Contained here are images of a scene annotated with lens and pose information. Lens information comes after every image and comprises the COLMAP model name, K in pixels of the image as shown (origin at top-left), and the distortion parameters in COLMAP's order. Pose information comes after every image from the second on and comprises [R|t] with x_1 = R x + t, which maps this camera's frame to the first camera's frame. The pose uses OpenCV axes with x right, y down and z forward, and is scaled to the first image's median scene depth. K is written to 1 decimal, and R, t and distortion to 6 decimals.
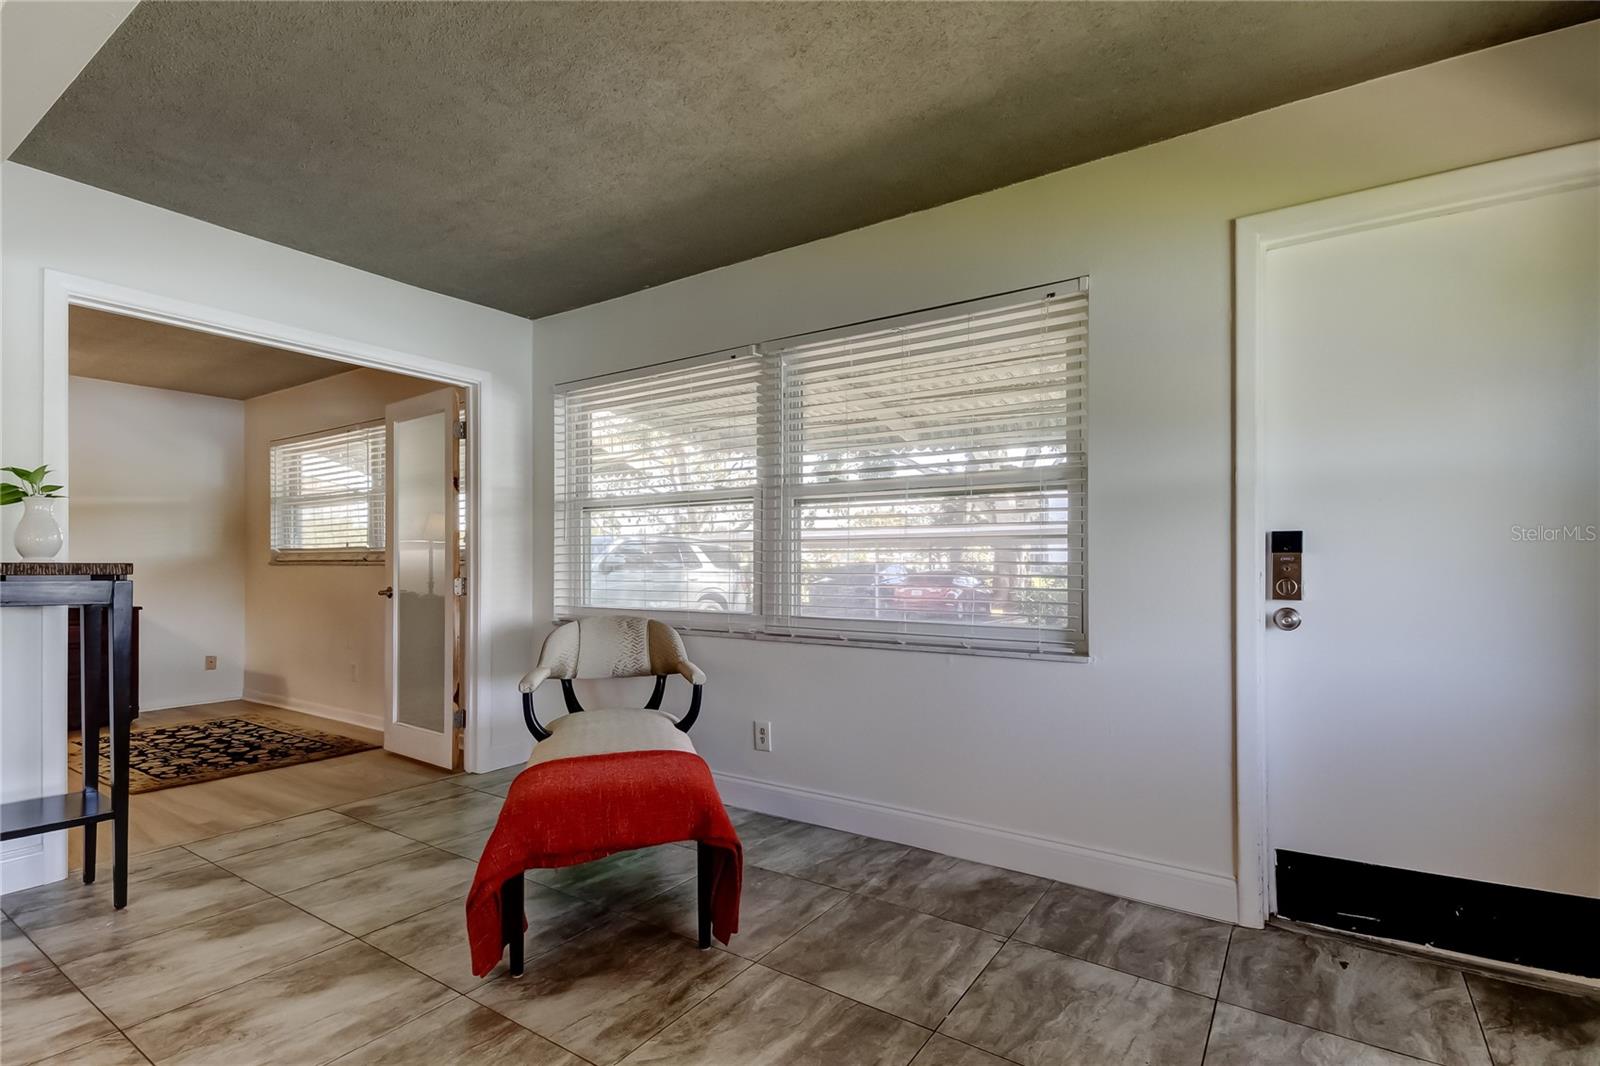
lens RADIAL K [[725.9, 0, 793.0], [0, 725.9, 570.8], [0, 0, 1]] dist [0.002364, 0.000013]
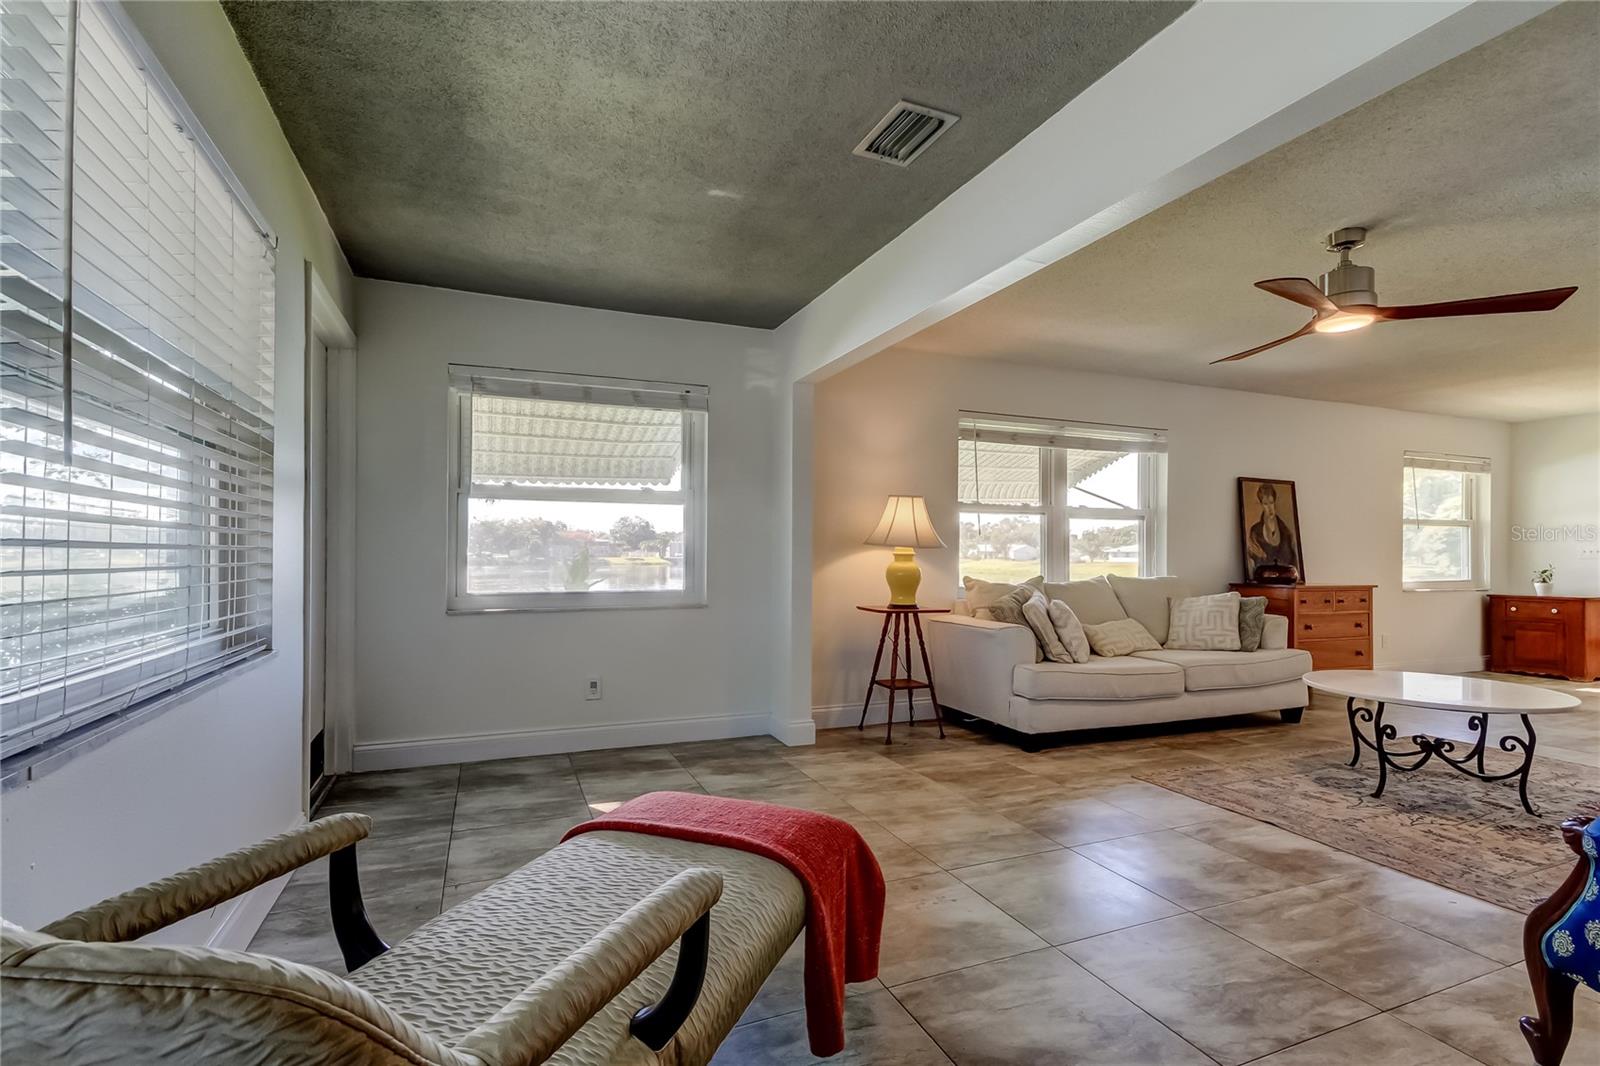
lens RADIAL K [[726.1, 0, 800.7], [0, 726.1, 551.2], [0, 0, 1]] dist [0.033902, -0.013676]
pose [[-0.831293, -0.006637, 0.555795, -0.547241], [-0.007859, 0.999969, 0.000186, -0.010581], [-0.555779, -0.004213, -0.831319, 1.144029]]
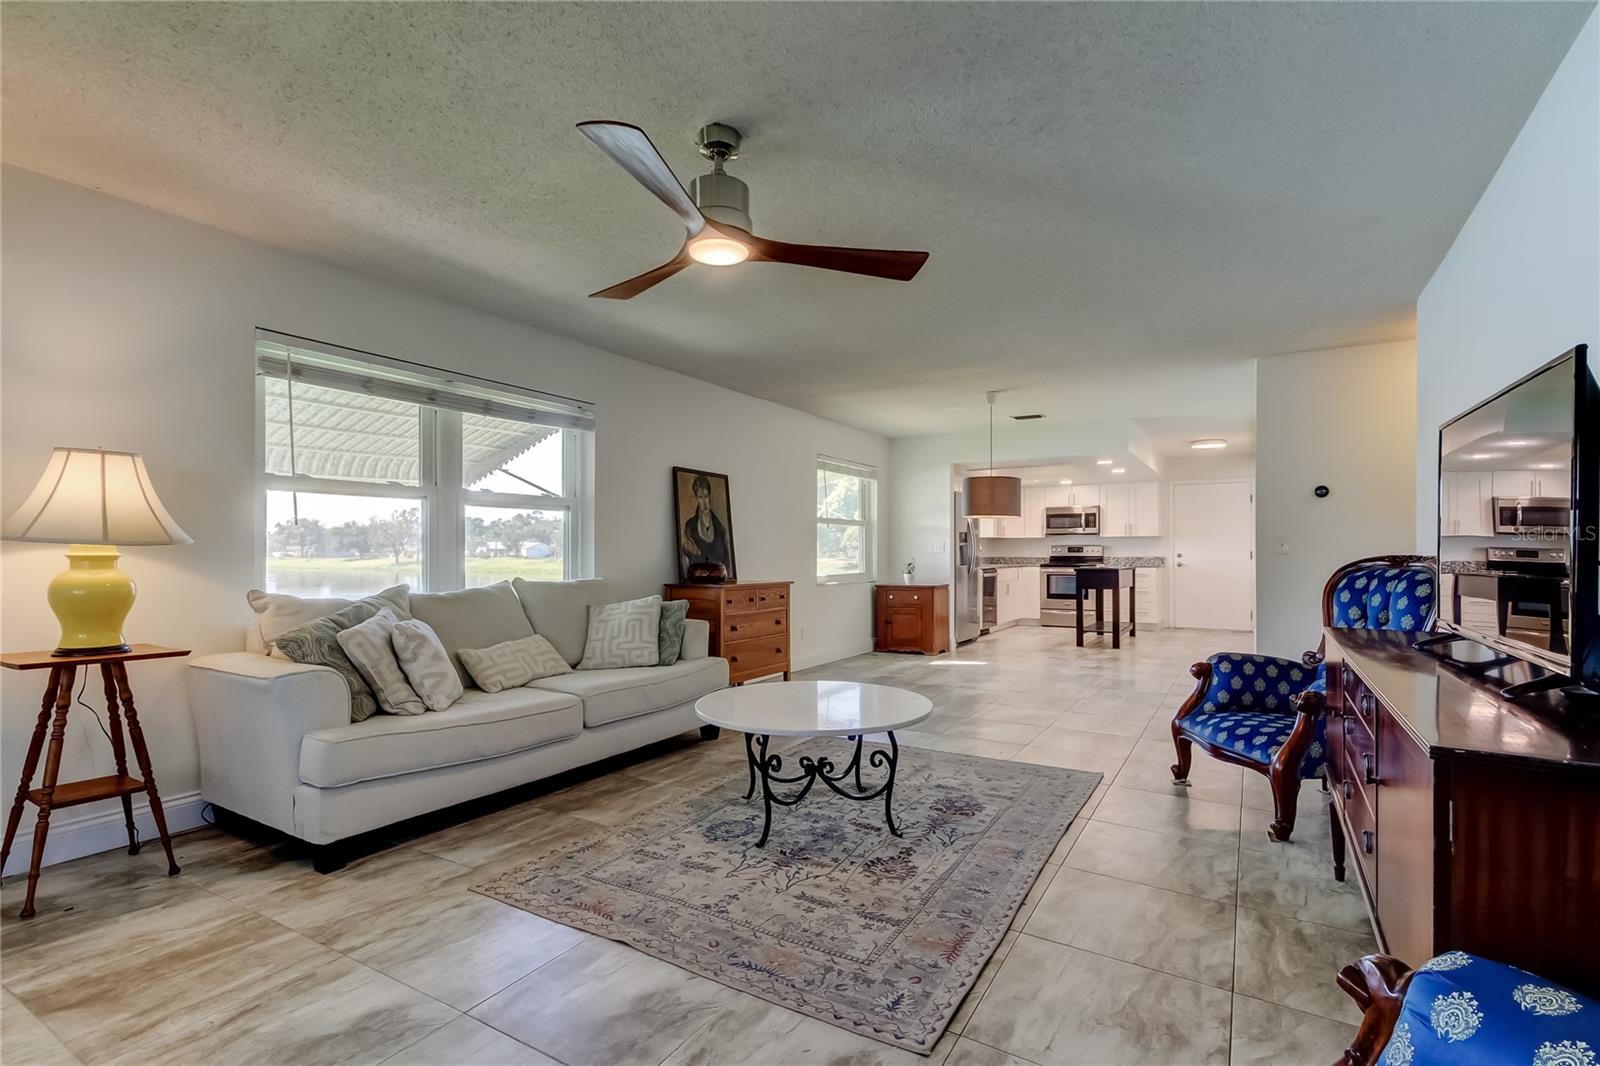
lens RADIAL K [[734.6, 0, 798.2], [0, 734.6, 553.8], [0, 0, 1]] dist [-0.001256, -0.000086]
pose [[-0.999047, -0.002827, -0.043546, -0.654775], [-0.002999, 0.999988, 0.003879, -0.013906], [0.043535, 0.004006, -0.999044, 0.659920]]
